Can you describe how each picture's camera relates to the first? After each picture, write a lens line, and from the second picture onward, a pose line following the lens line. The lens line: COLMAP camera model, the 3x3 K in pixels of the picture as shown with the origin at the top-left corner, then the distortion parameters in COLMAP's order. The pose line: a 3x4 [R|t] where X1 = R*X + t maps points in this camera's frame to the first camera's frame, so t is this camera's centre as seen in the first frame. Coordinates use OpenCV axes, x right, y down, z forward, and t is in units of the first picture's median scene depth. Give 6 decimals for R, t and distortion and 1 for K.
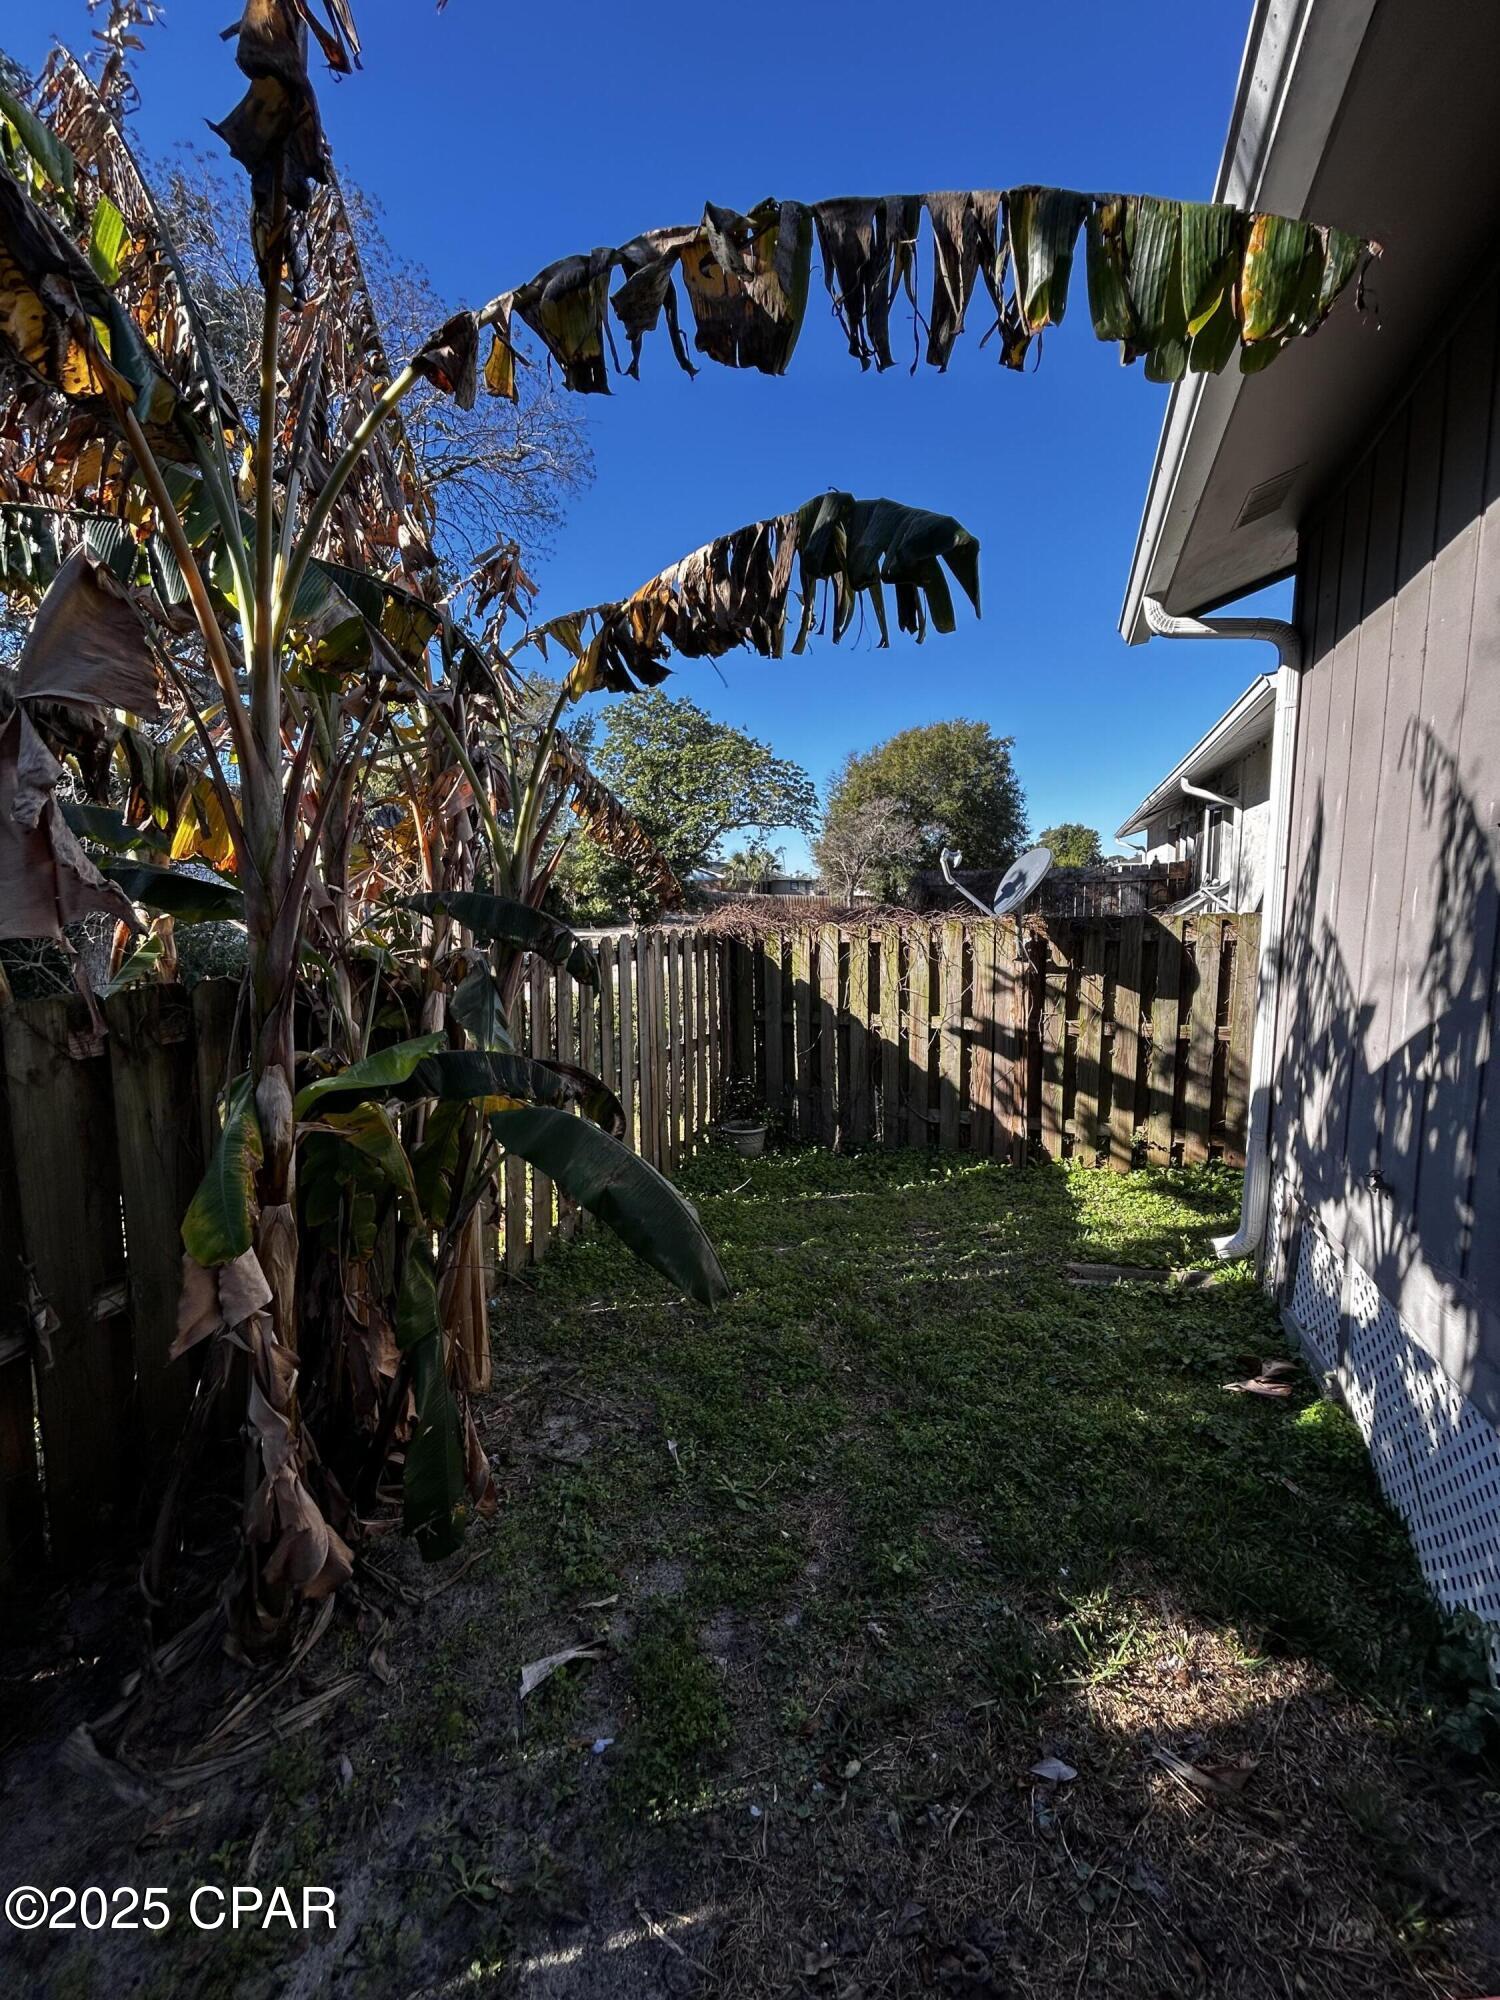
lens RADIAL K [[816.7, 0, 749.5], [0, 816.7, 1003.6], [0, 0, 1]] dist [0.008465, 0.000830]
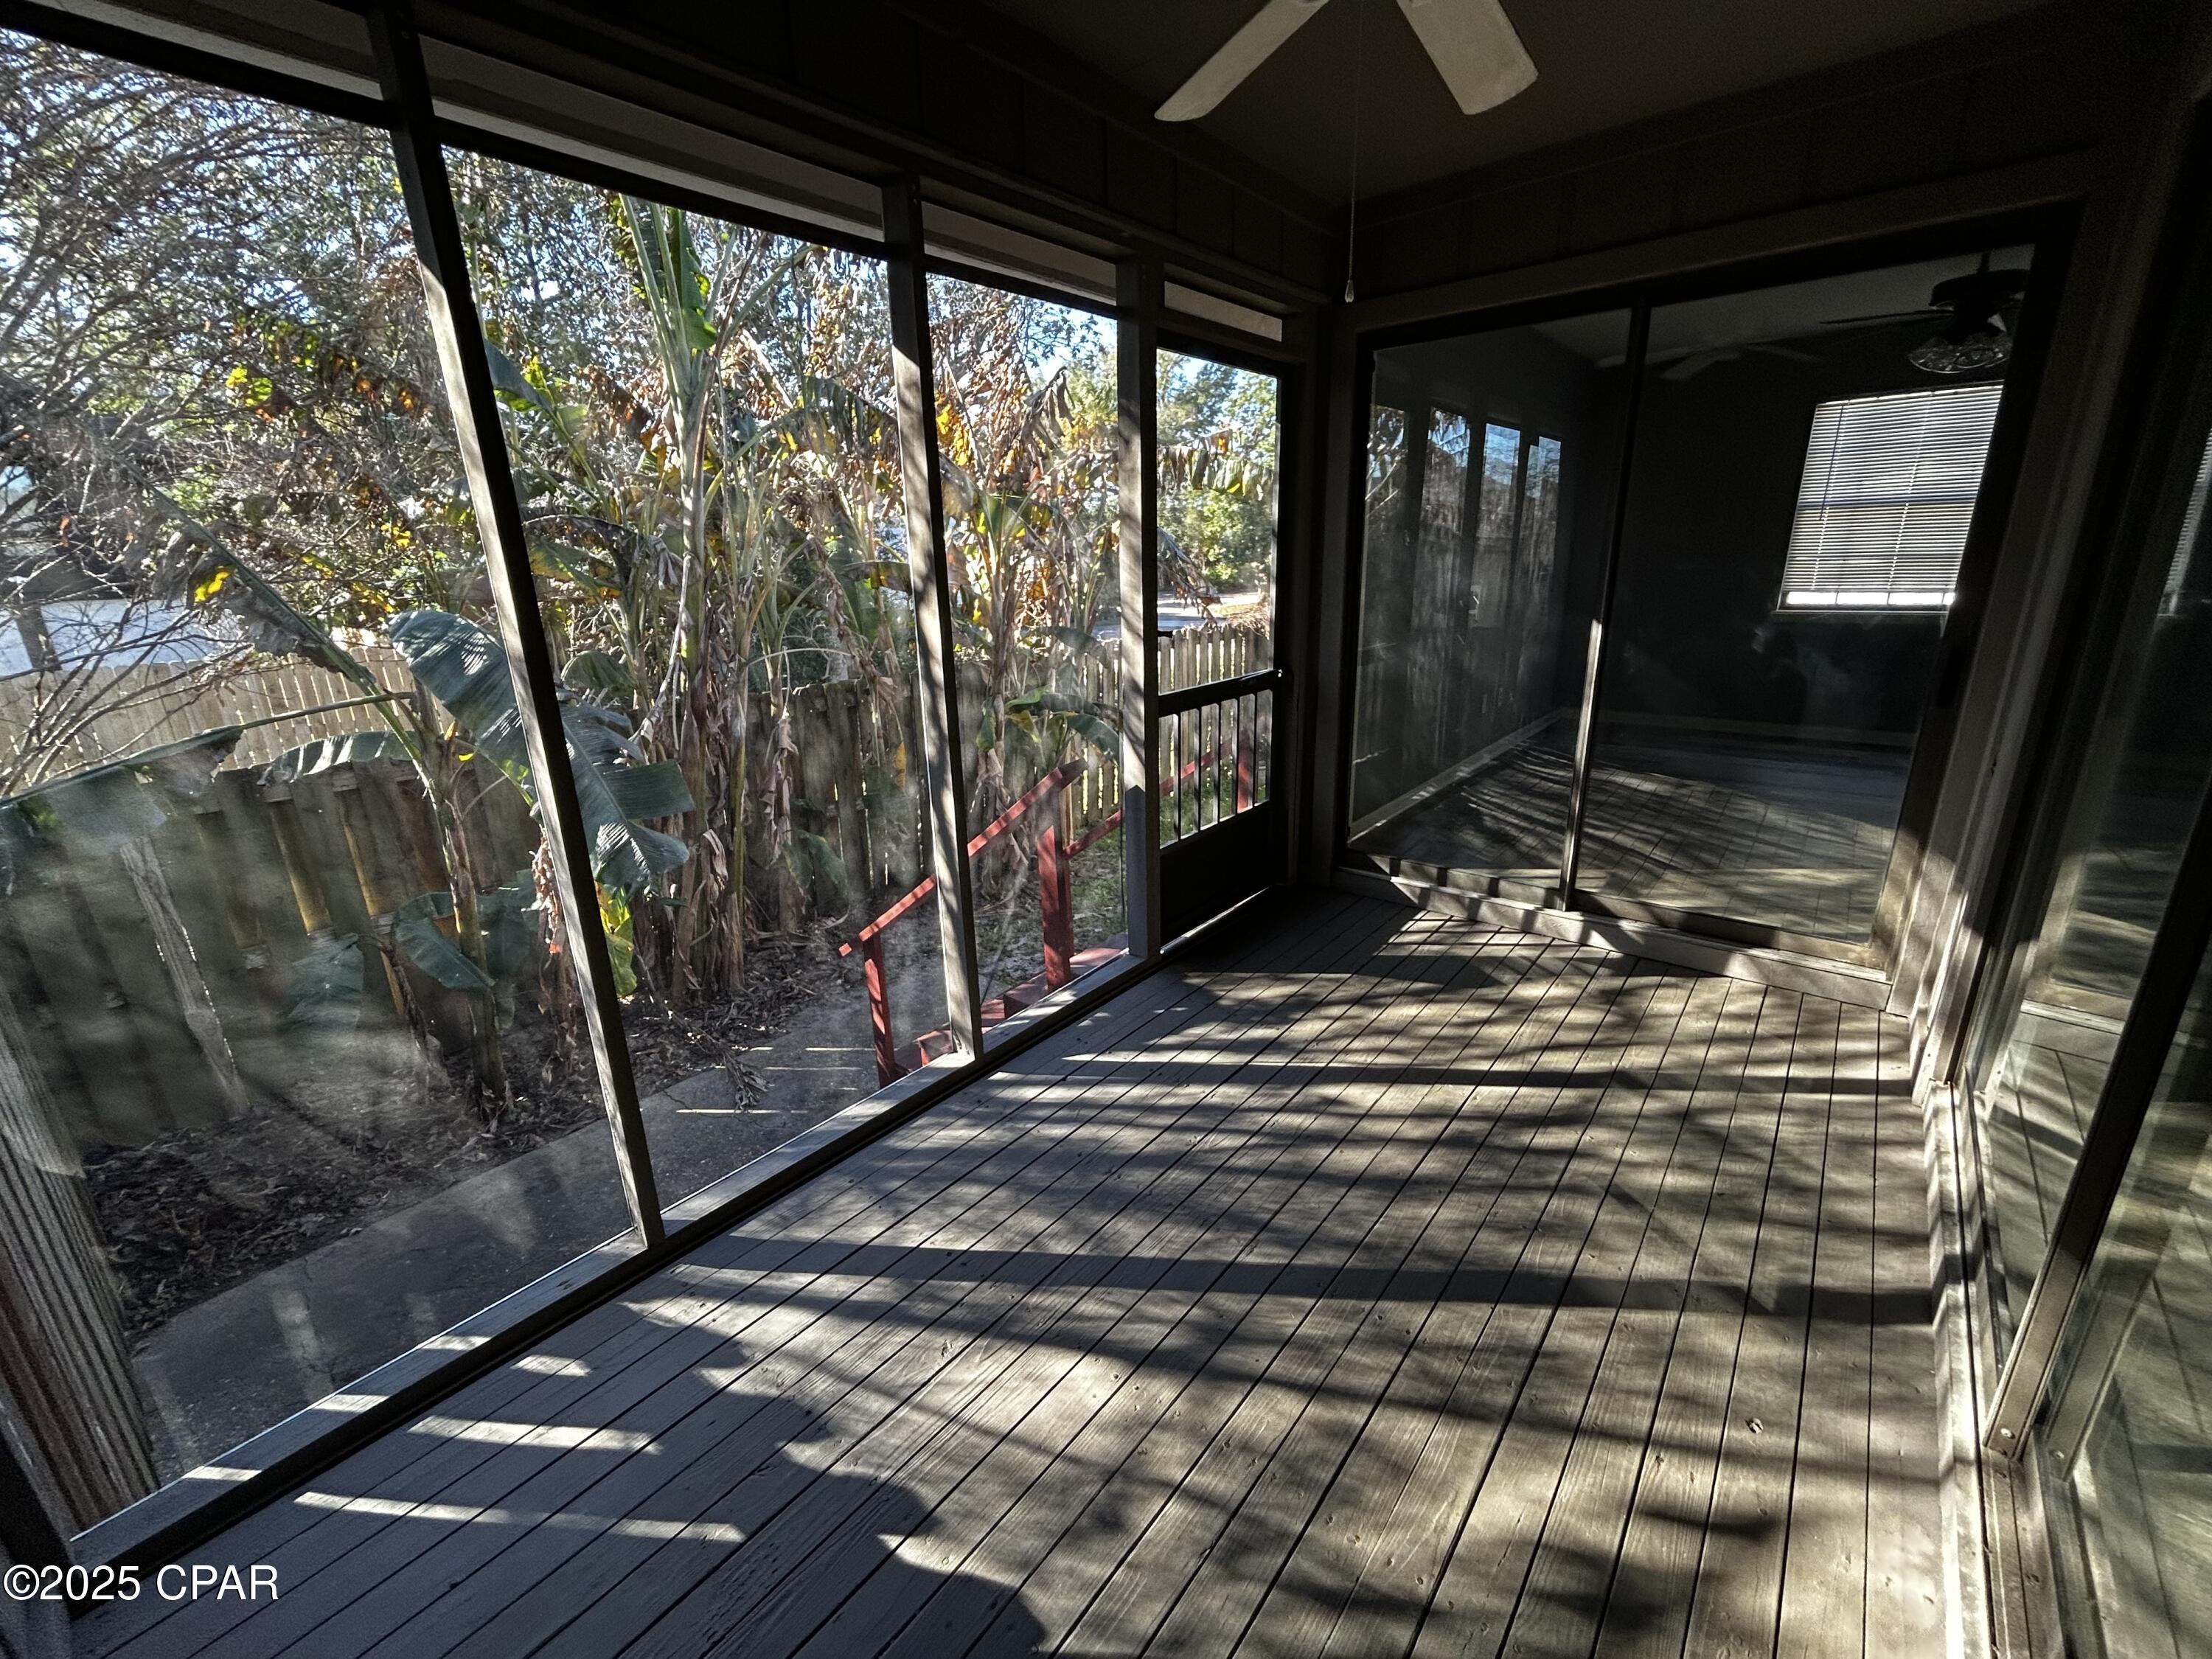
lens RADIAL K [[903.3, 0, 1097.9], [0, 903.3, 843.2], [0, 0, 1]] dist [0.008465, 0.000830]
pose [[0.944374, 0.085711, -0.317508, 0.043332], [-0.025996, 0.981875, 0.187737, -0.001037], [0.327845, -0.169040, 0.929486, -0.103106]]
